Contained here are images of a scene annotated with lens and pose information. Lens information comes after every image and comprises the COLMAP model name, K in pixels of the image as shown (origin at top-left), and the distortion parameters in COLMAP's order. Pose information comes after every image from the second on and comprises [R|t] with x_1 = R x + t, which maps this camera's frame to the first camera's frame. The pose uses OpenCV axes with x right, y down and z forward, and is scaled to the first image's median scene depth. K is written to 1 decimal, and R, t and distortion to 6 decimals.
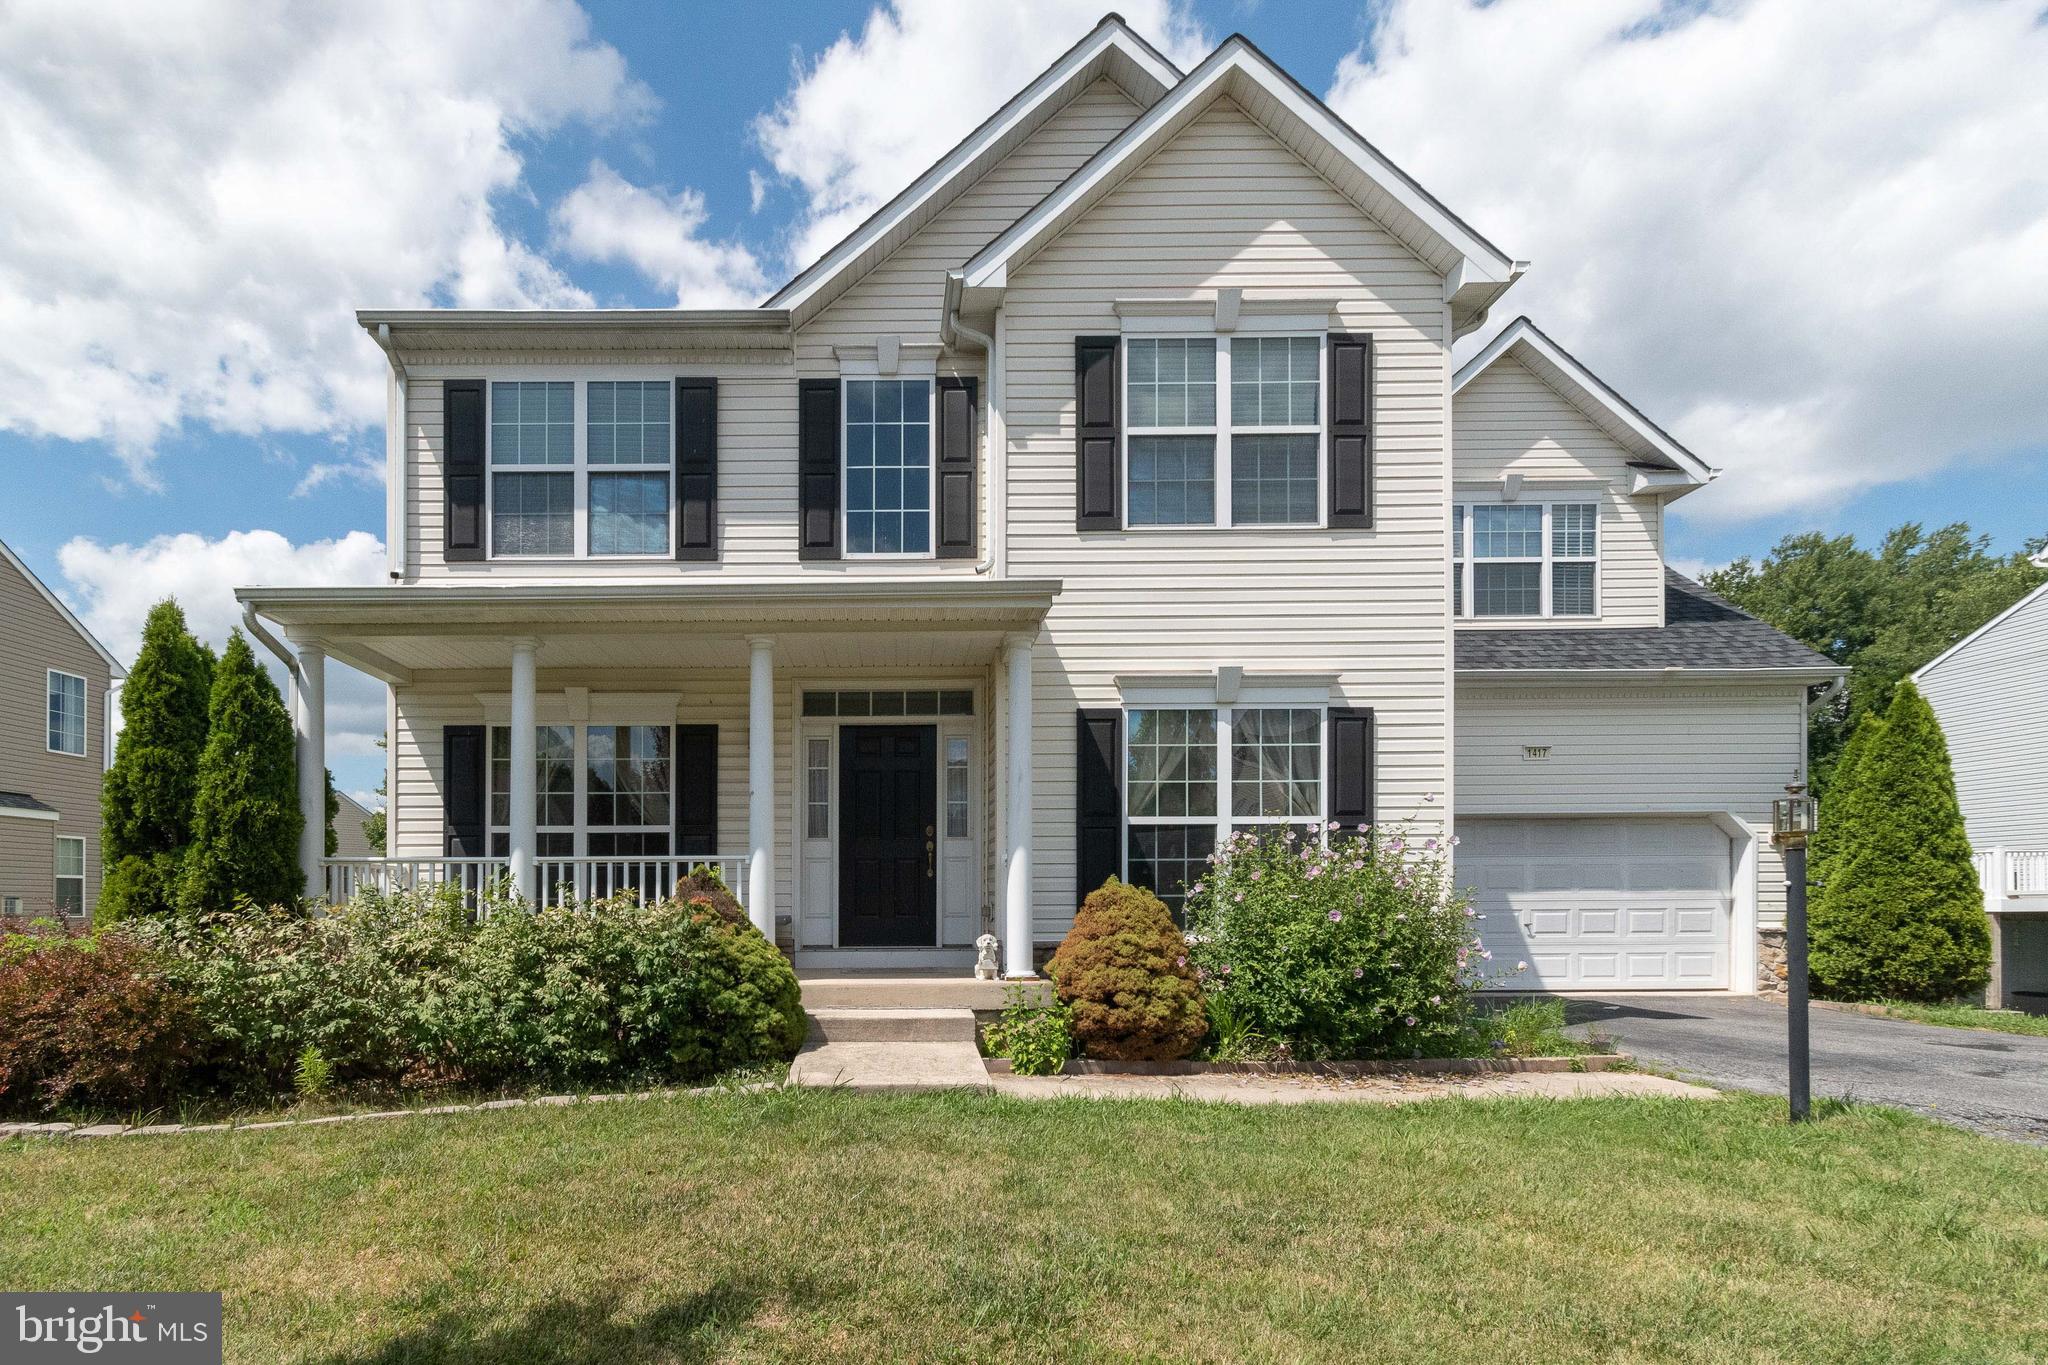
lens RADIAL K [[974.6, 0, 887.5], [0, 974.6, 904.7], [0, 0, 1]] dist [0.003611, 0.000385]
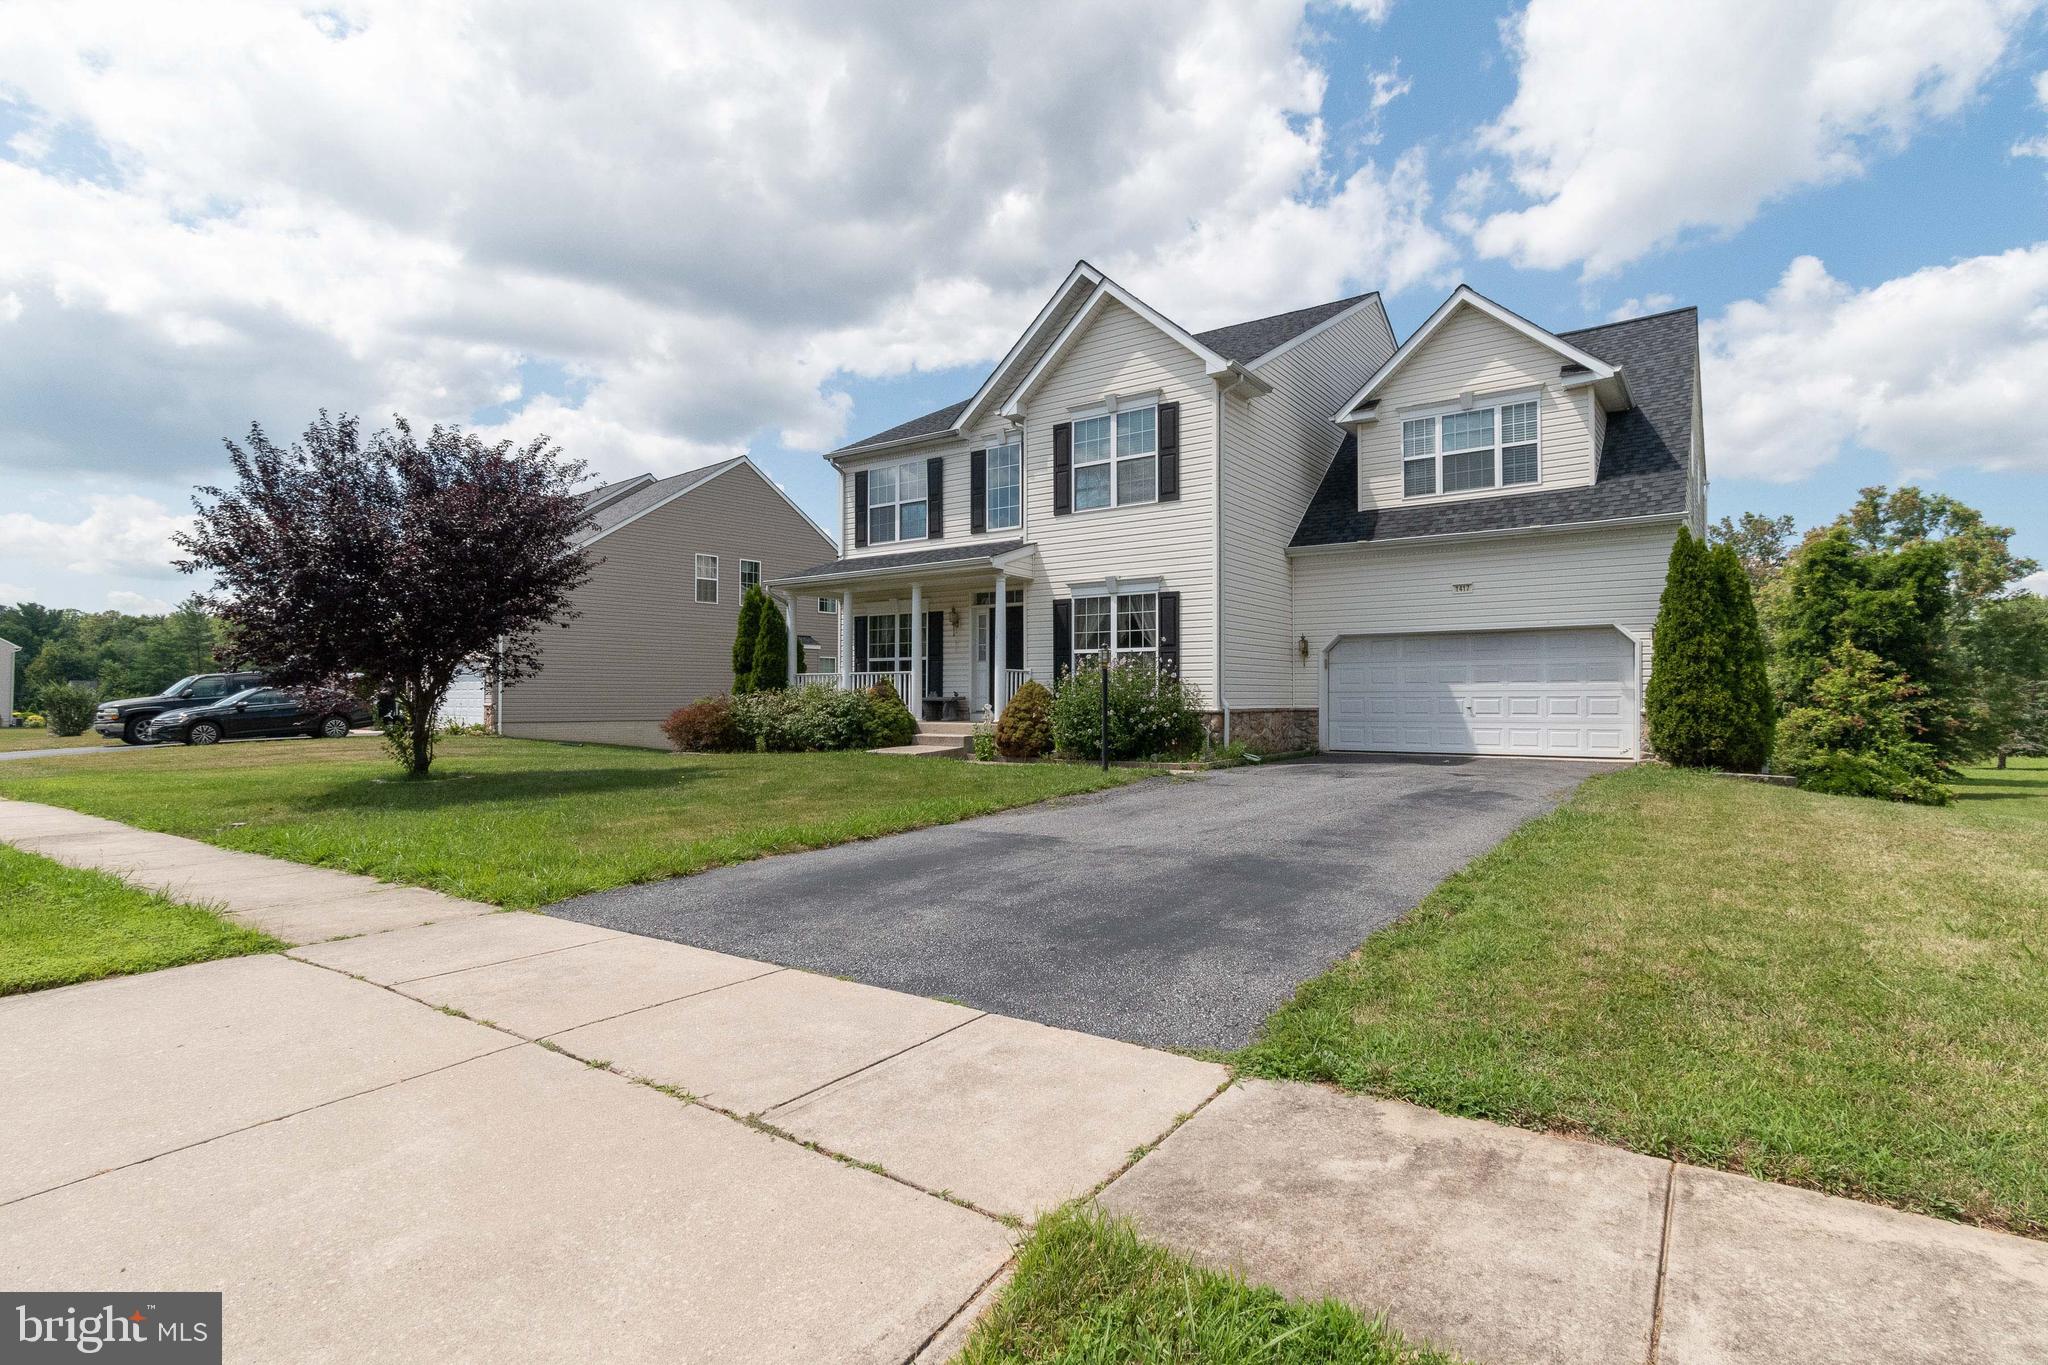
lens RADIAL K [[1006.4, 0, 1024.0], [0, 1006.4, 682.5], [0, 0, 1]] dist [-0.001460, 0.000614]
pose [[0.813971, -0.004510, -0.580889, 1.388893], [-0.006303, 0.999842, -0.016594, 0.016242], [0.580872, 0.017168, 0.813814, -0.802530]]
